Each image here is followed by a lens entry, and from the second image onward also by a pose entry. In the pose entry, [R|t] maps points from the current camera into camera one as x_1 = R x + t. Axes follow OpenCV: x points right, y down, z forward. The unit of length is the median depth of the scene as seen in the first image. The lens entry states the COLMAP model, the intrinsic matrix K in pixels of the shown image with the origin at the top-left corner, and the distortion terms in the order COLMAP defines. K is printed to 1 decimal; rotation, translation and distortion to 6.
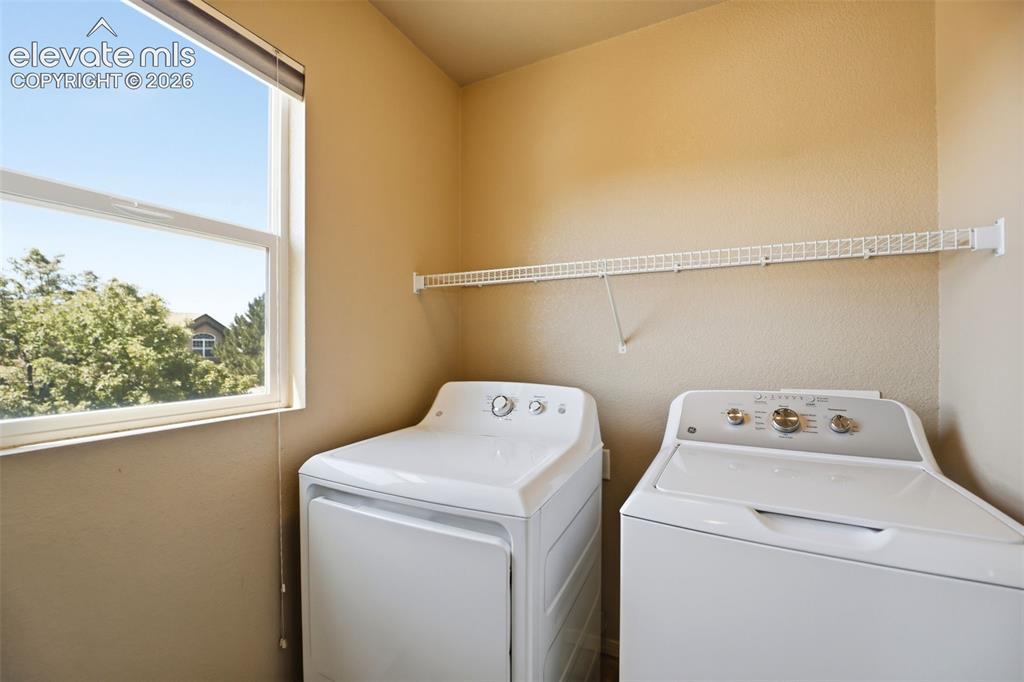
lens RADIAL K [[421.7, 0, 510.7], [0, 421.7, 344.2], [0, 0, 1]] dist [-0.021651, 0.000087]
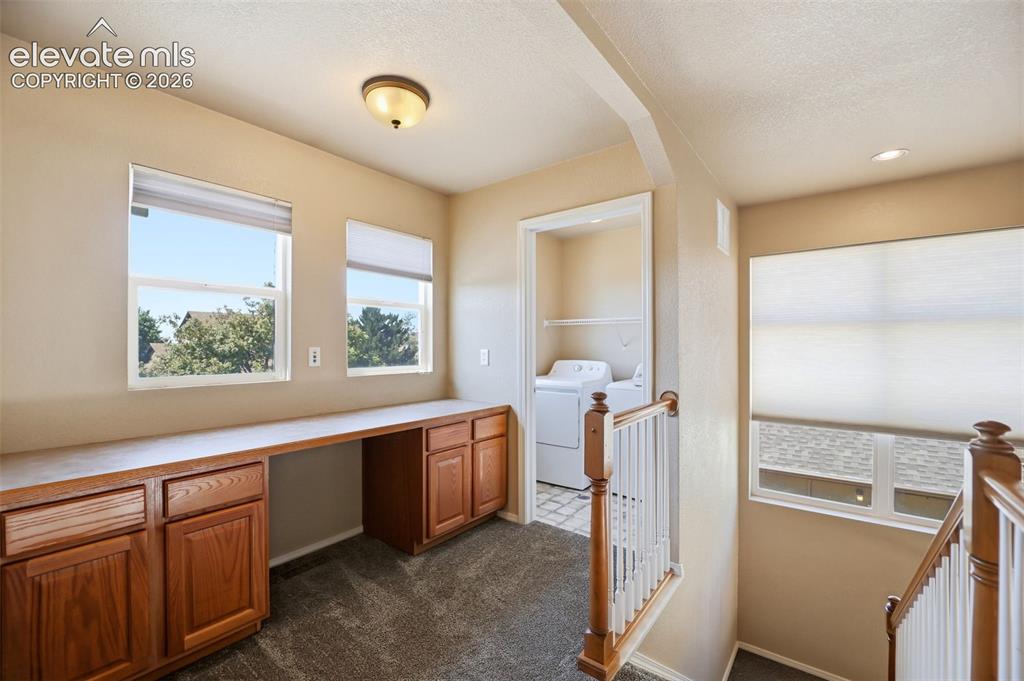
lens RADIAL K [[432.0, 0, 512.0], [0, 432.0, 340.5], [0, 0, 1]] dist [-0.023724, -0.000137]
pose [[0.983458, 0.002574, -0.181116, 0.062782], [-0.004327, 0.999948, -0.009284, -0.010401], [0.181083, 0.009914, 0.983418, -1.734213]]
